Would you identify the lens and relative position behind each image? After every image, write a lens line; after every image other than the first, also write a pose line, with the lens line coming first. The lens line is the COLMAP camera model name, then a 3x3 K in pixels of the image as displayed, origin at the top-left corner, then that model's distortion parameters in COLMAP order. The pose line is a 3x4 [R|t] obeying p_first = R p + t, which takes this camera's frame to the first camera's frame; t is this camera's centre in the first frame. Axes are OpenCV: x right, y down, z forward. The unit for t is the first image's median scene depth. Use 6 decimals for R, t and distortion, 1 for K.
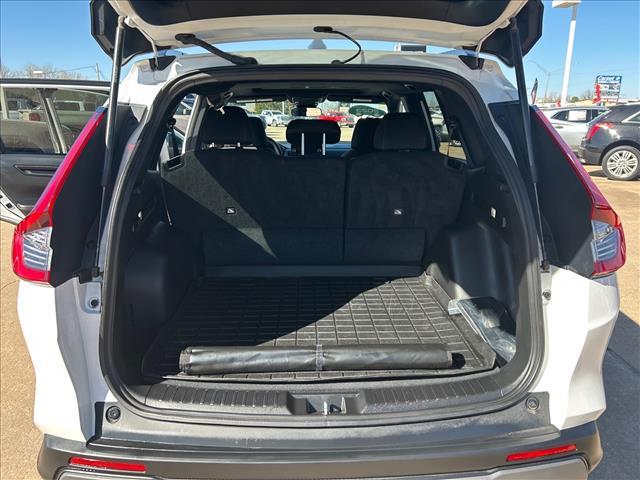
lens RADIAL K [[479.4, 0, 318.5], [0, 479.4, 246.0], [0, 0, 1]] dist [-0.010940, -0.015658]
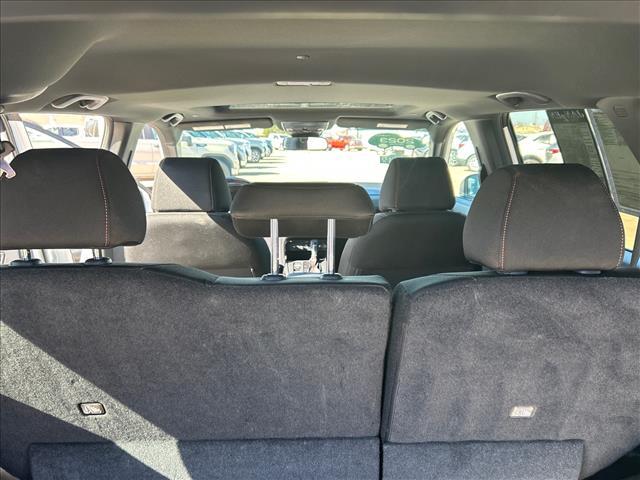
lens RADIAL K [[479.4, 0, 319.8], [0, 479.4, 234.9], [0, 0, 1]] dist [-0.010940, -0.015658]
pose [[0.999900, 0.000985, -0.014078, 0.005467], [-0.001931, 0.997725, -0.067386, -0.139041], [0.013979, 0.067406, 0.997628, 0.446117]]
